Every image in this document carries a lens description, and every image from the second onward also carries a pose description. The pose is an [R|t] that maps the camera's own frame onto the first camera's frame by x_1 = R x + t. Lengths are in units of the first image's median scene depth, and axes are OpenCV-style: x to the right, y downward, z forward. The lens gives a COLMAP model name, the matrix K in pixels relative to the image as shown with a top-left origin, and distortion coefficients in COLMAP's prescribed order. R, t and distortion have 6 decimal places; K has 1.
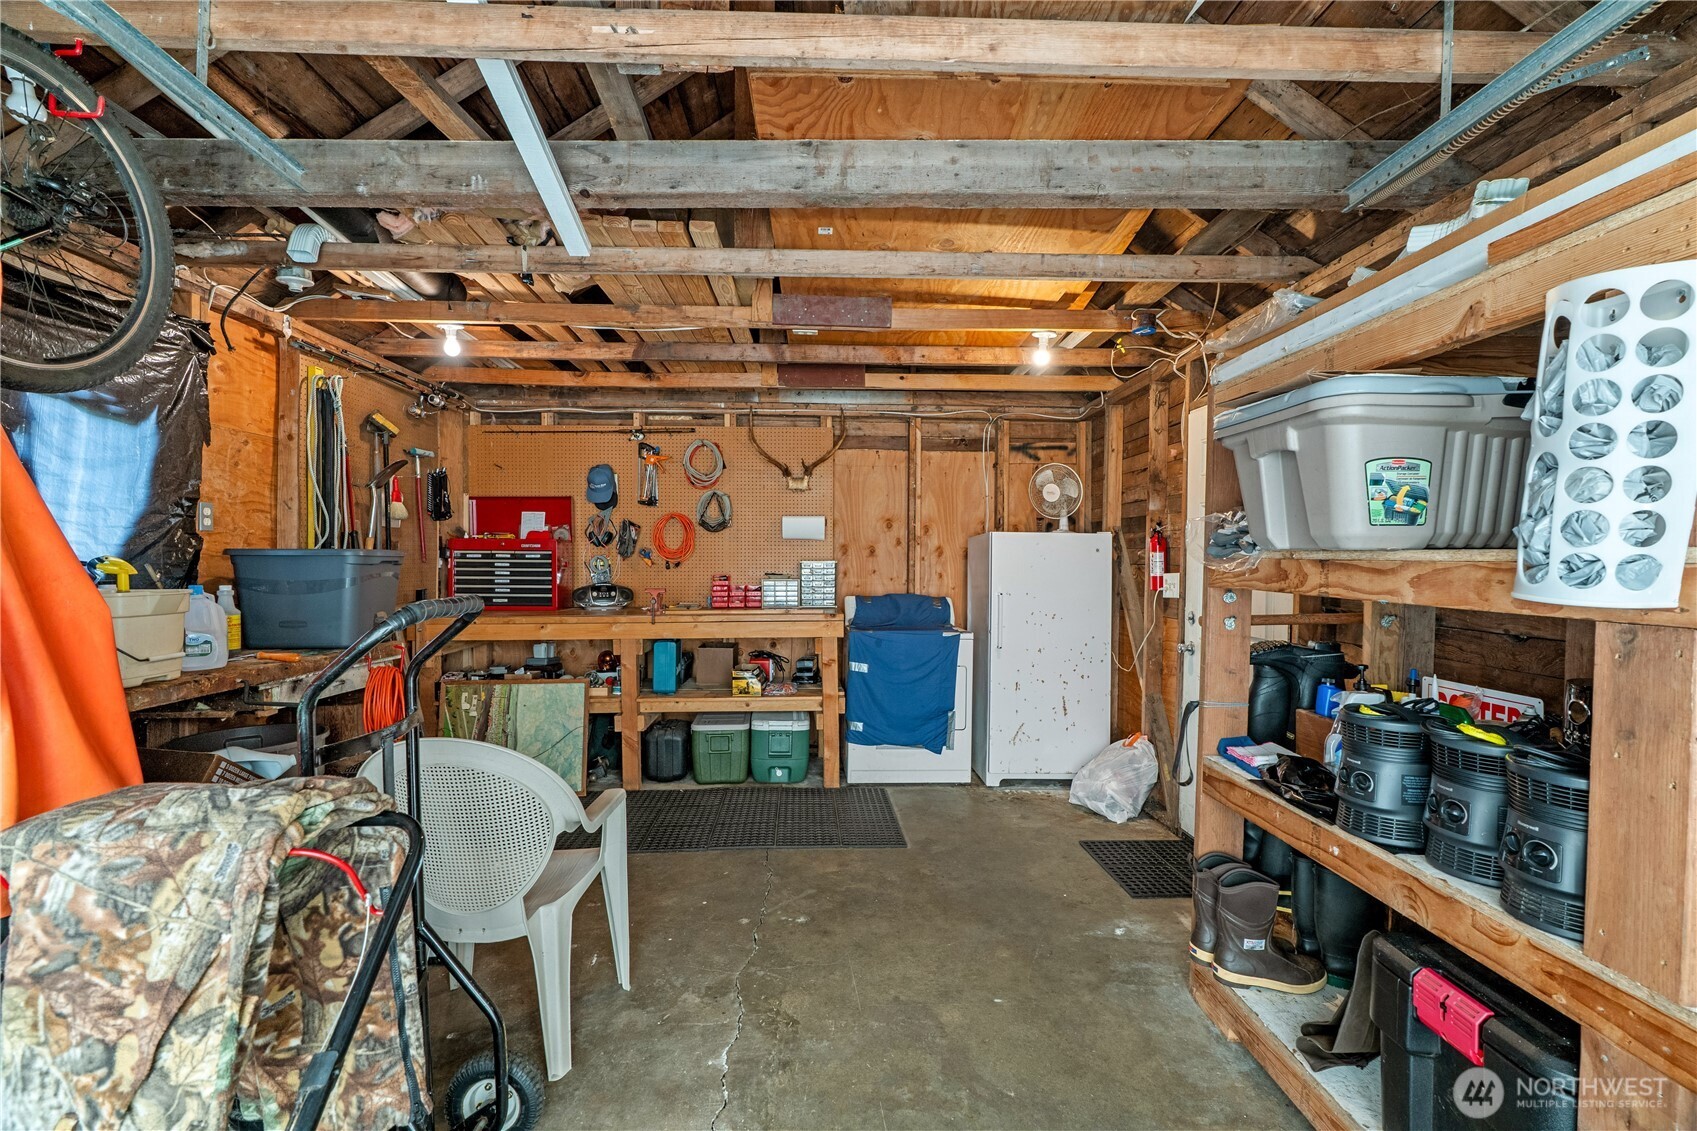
lens RADIAL K [[775.3, 0, 848.1], [0, 775.3, 573.2], [0, 0, 1]] dist [-0.009947, 0.003552]
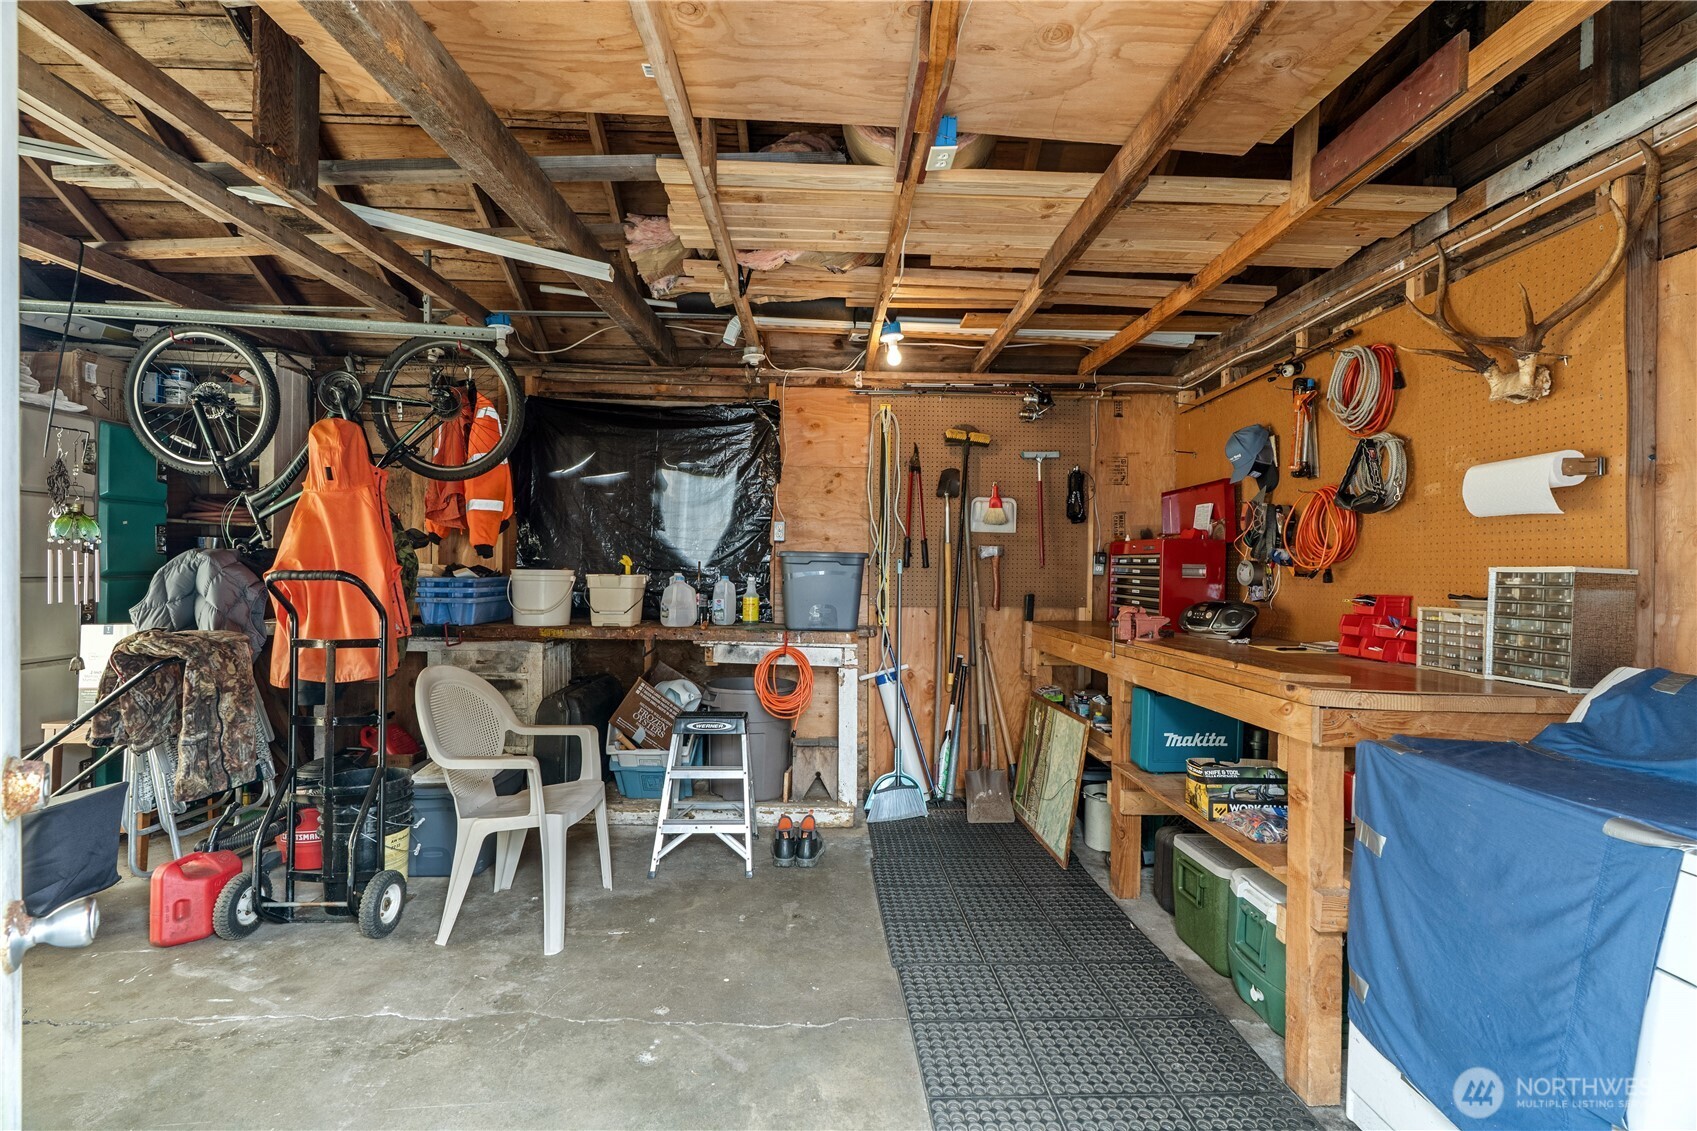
lens RADIAL K [[775.3, 0, 847.9], [0, 775.3, 567.7], [0, 0, 1]] dist [-0.009947, 0.003552]
pose [[-0.020200, -0.008381, -0.999761, 0.595177], [-0.037182, 0.999279, -0.007626, 0.001939], [0.999104, 0.037019, -0.020497, 1.096120]]
